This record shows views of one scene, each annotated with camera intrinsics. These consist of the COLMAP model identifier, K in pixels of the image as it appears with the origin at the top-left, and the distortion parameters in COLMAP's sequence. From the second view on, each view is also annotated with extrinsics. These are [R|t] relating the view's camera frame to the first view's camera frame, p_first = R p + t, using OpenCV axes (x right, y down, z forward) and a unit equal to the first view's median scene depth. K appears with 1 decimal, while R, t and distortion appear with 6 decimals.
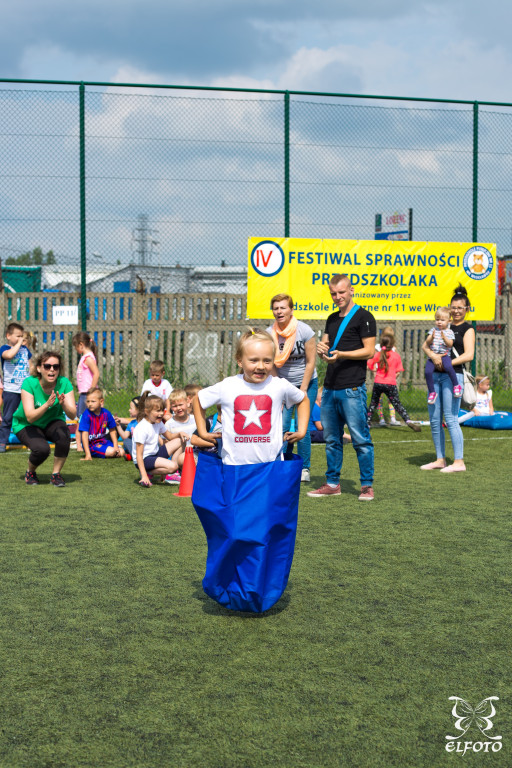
lens RADIAL K [[1251.0, 0, 214.4], [0, 1251.0, 433.3], [0, 0, 1]] dist [-0.071901, 0.000000]
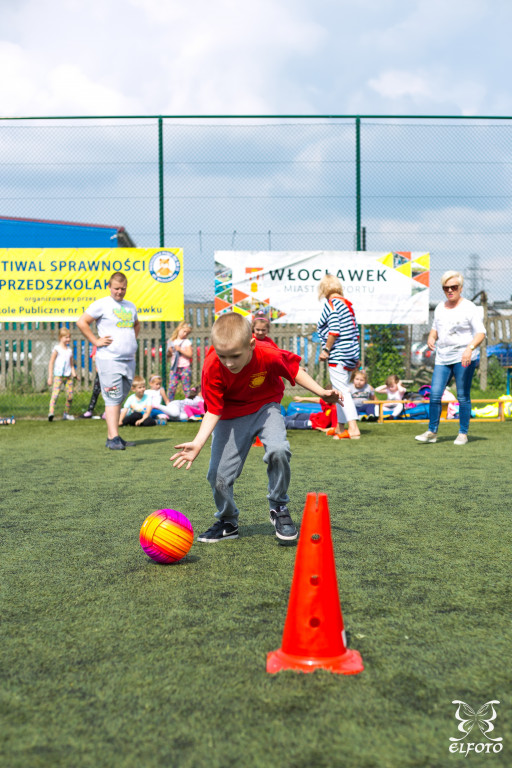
lens RADIAL K [[1251.0, 0, 236.7], [0, 1251.0, 456.6], [0, 0, 1]] dist [-0.071901, 0.000000]
pose [[0.967098, 0.014774, -0.253975, 0.553575], [-0.016975, 0.999835, -0.006479, 0.031525], [0.253837, 0.010577, 0.967189, -0.013167]]
